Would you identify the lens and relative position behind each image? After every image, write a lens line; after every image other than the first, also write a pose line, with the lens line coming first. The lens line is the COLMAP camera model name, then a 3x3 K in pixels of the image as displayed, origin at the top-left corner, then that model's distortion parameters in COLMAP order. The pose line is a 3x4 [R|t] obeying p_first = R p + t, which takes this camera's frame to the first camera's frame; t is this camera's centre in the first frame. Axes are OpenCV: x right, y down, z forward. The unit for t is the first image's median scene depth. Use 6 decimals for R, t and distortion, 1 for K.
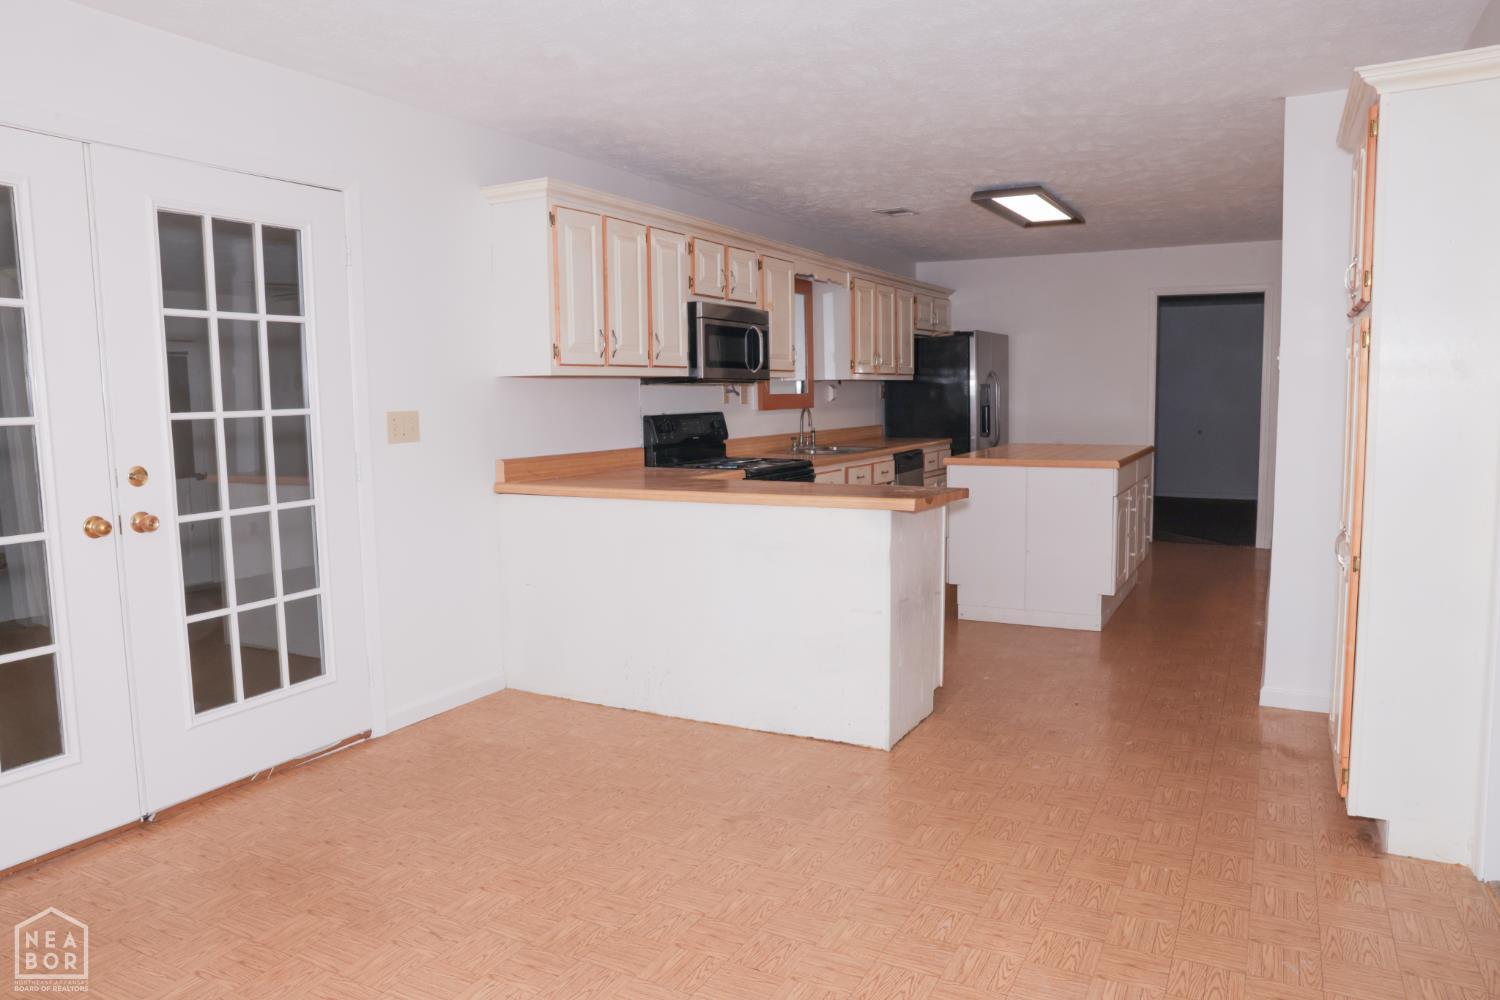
lens RADIAL K [[1018.1, 0, 743.7], [0, 1018.1, 503.4], [0, 0, 1]] dist [-0.114613, 0.094096]
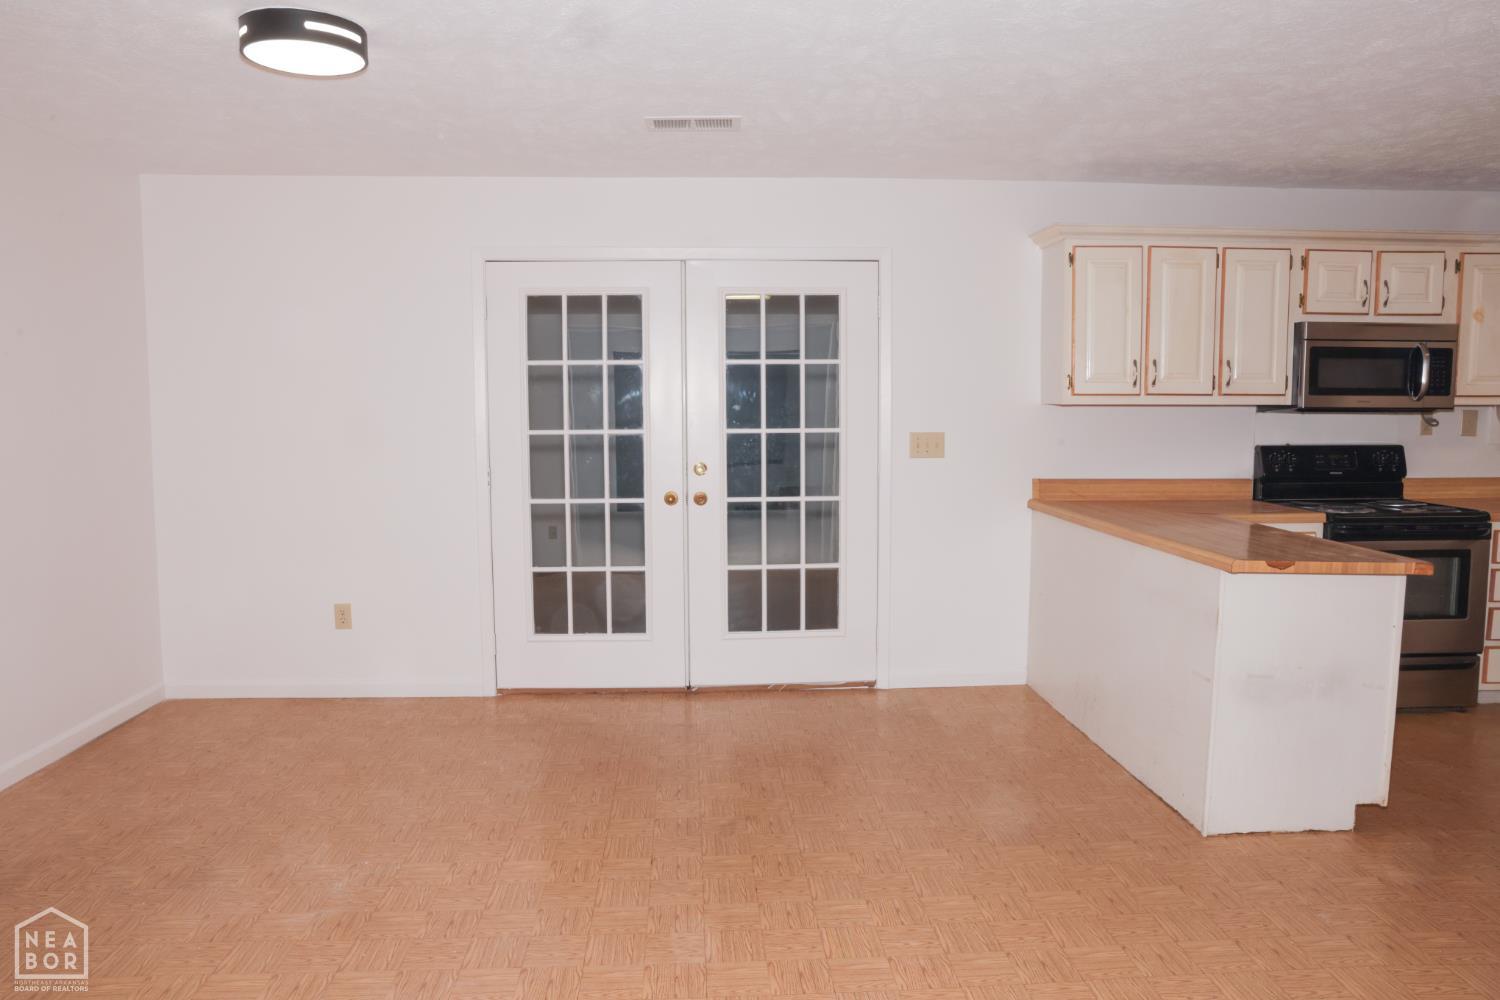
lens RADIAL K [[1018.1, 0, 743.7], [0, 1018.1, 503.4], [0, 0, 1]] dist [-0.114613, 0.094096]
pose [[0.519602, 0.096314, -0.848963, 0.531626], [-0.096370, 0.993892, 0.053774, -0.044839], [0.848956, 0.053874, 0.525710, 0.147434]]
